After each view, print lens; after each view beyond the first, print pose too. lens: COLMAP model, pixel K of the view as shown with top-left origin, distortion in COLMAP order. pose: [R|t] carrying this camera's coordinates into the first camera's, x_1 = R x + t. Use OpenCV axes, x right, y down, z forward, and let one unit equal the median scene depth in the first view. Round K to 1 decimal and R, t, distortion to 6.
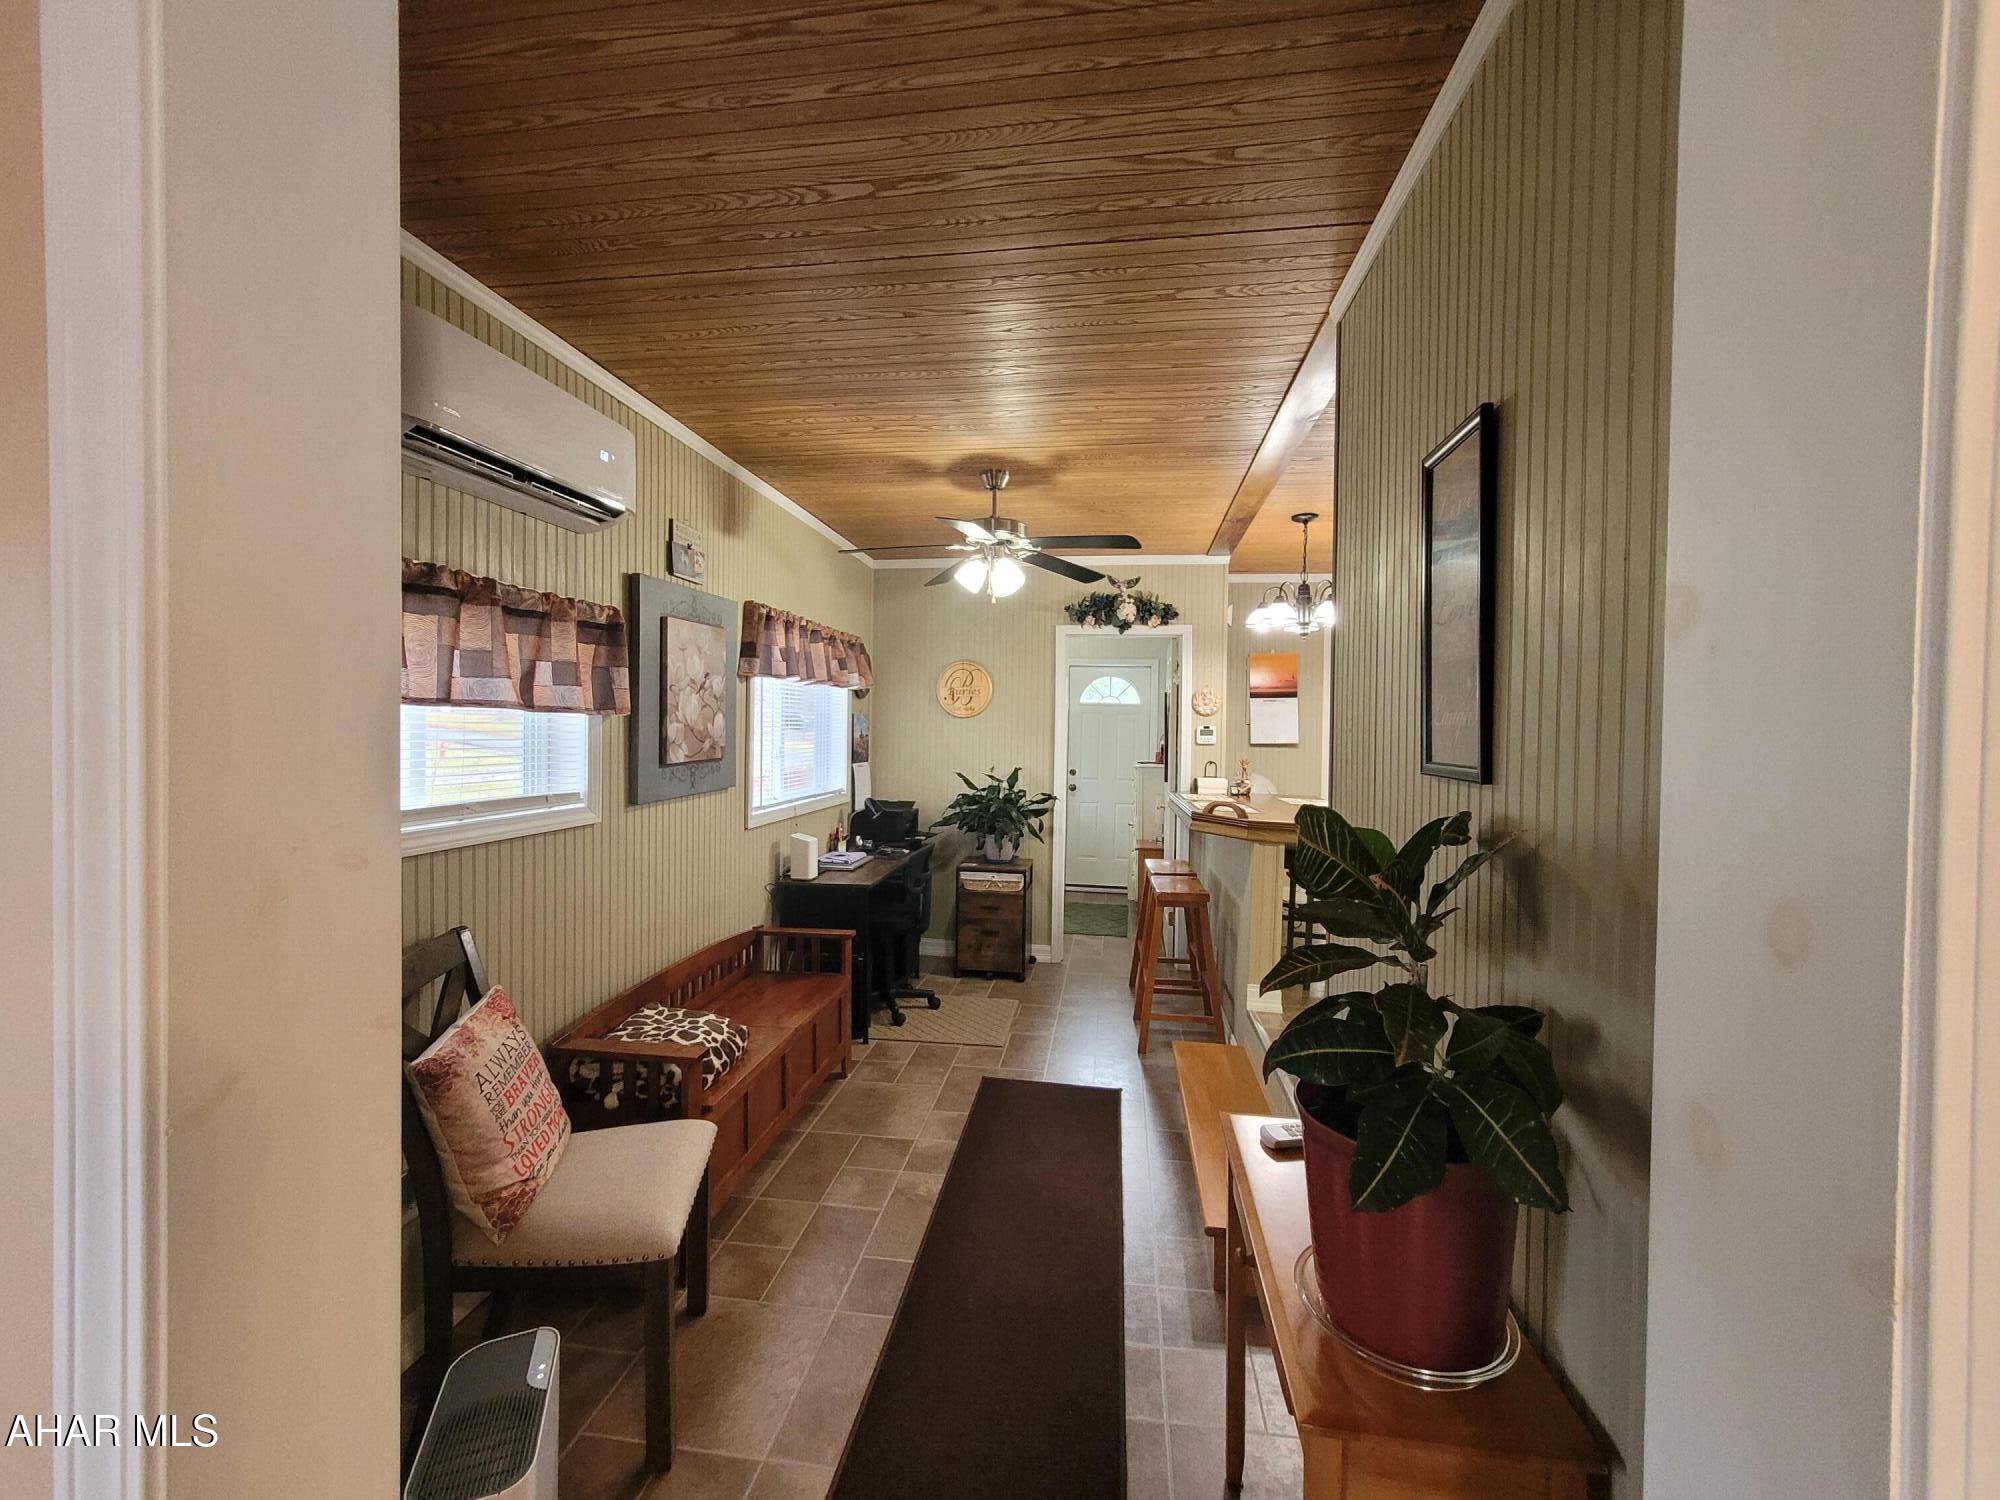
lens RADIAL K [[782.0, 0, 1002.2], [0, 782.0, 740.7], [0, 0, 1]] dist [0.004721, 0.000218]
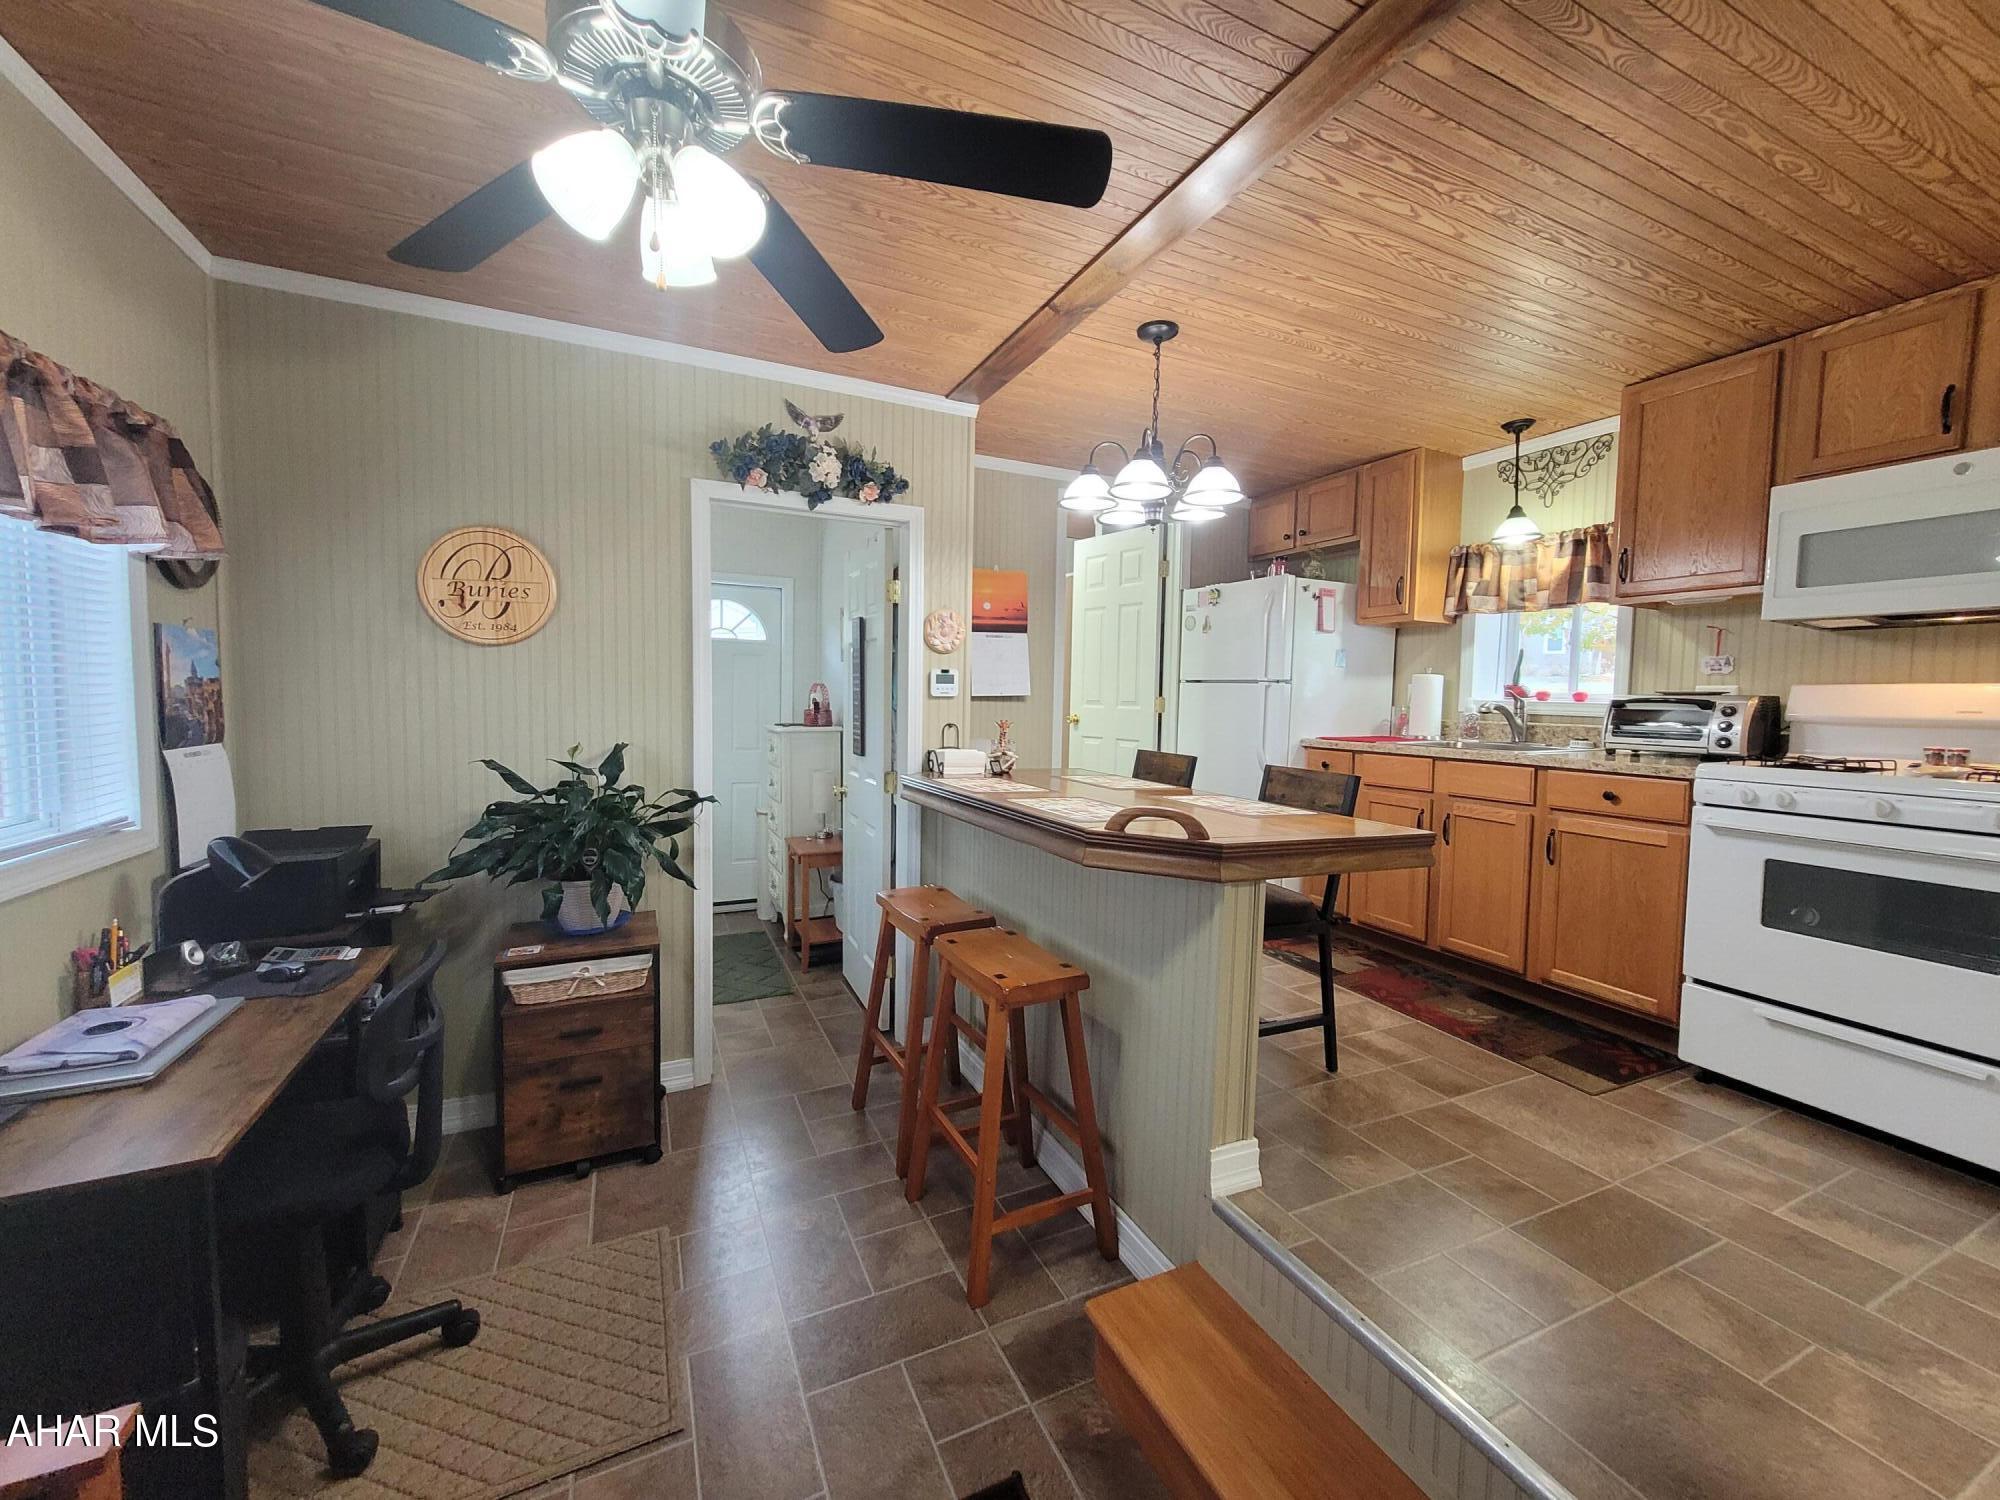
lens RADIAL K [[782.0, 0, 1005.5], [0, 782.0, 739.2], [0, 0, 1]] dist [0.004721, 0.000218]
pose [[0.830959, -0.032972, 0.555356, -0.060666], [0.001328, 0.998357, 0.057286, 0.001884], [-0.556332, -0.046865, 0.829637, 0.452048]]
